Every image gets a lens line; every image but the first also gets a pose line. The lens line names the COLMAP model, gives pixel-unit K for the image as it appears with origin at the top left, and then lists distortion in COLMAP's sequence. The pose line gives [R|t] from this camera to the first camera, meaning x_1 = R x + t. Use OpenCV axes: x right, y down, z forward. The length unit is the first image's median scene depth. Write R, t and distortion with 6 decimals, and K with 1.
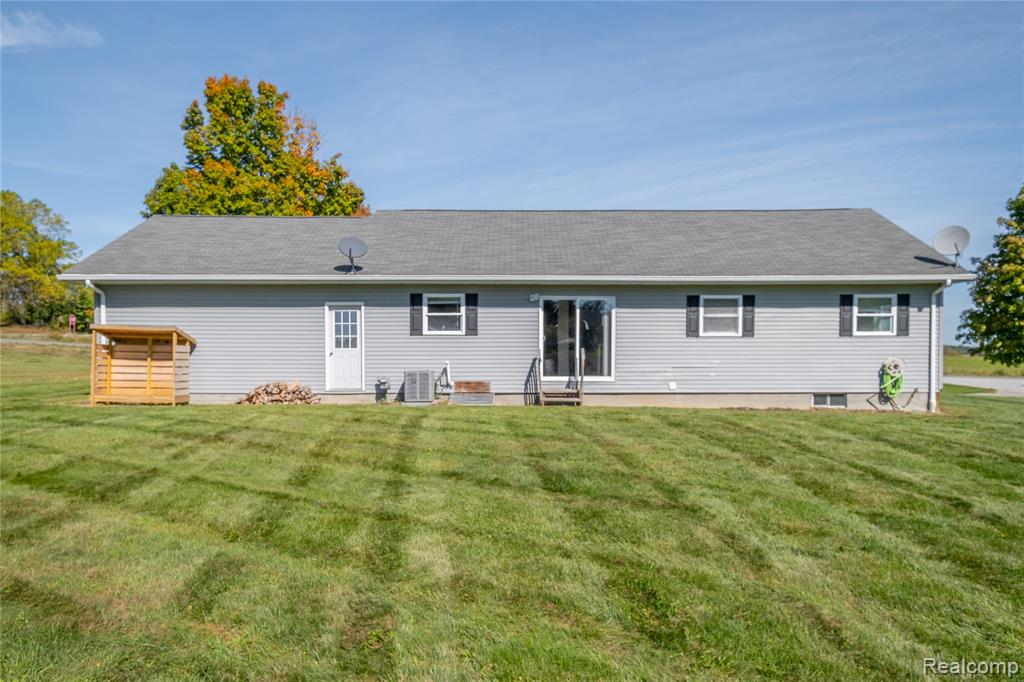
lens RADIAL K [[751.0, 0, 510.9], [0, 751.0, 342.7], [0, 0, 1]] dist [0.007980, 0.002767]
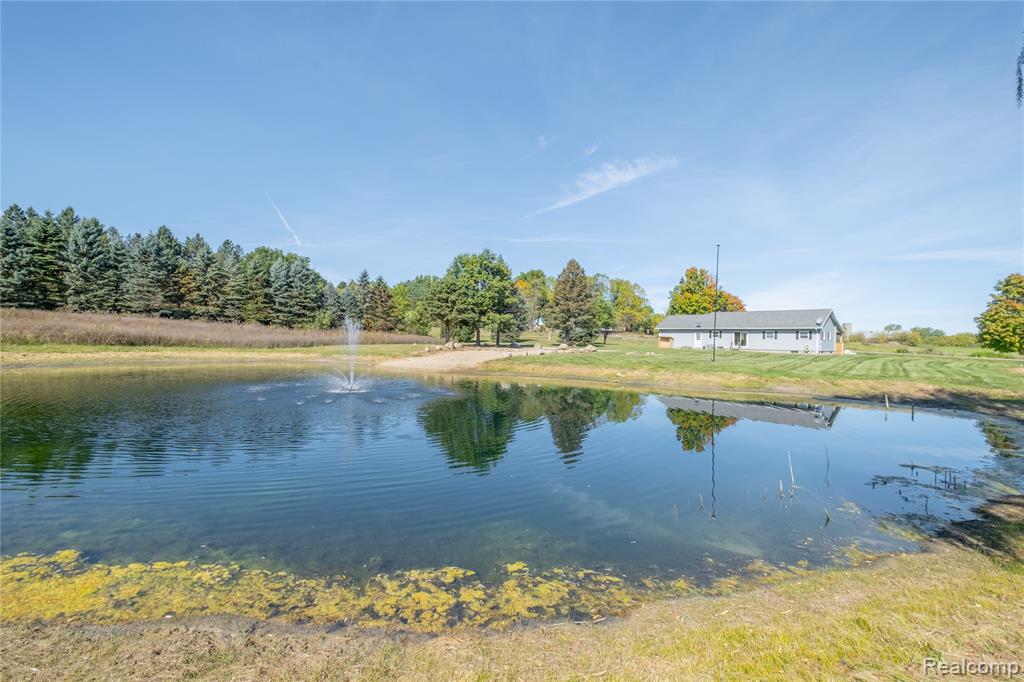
lens RADIAL K [[444.0, 0, 510.4], [0, 444.0, 339.4], [0, 0, 1]] dist [0.016856, -0.002428]
pose [[0.685390, 0.016819, -0.727982, 1.303179], [-0.019030, 0.999805, 0.005183, 0.012133], [0.727928, 0.010302, 0.685577, -2.443847]]
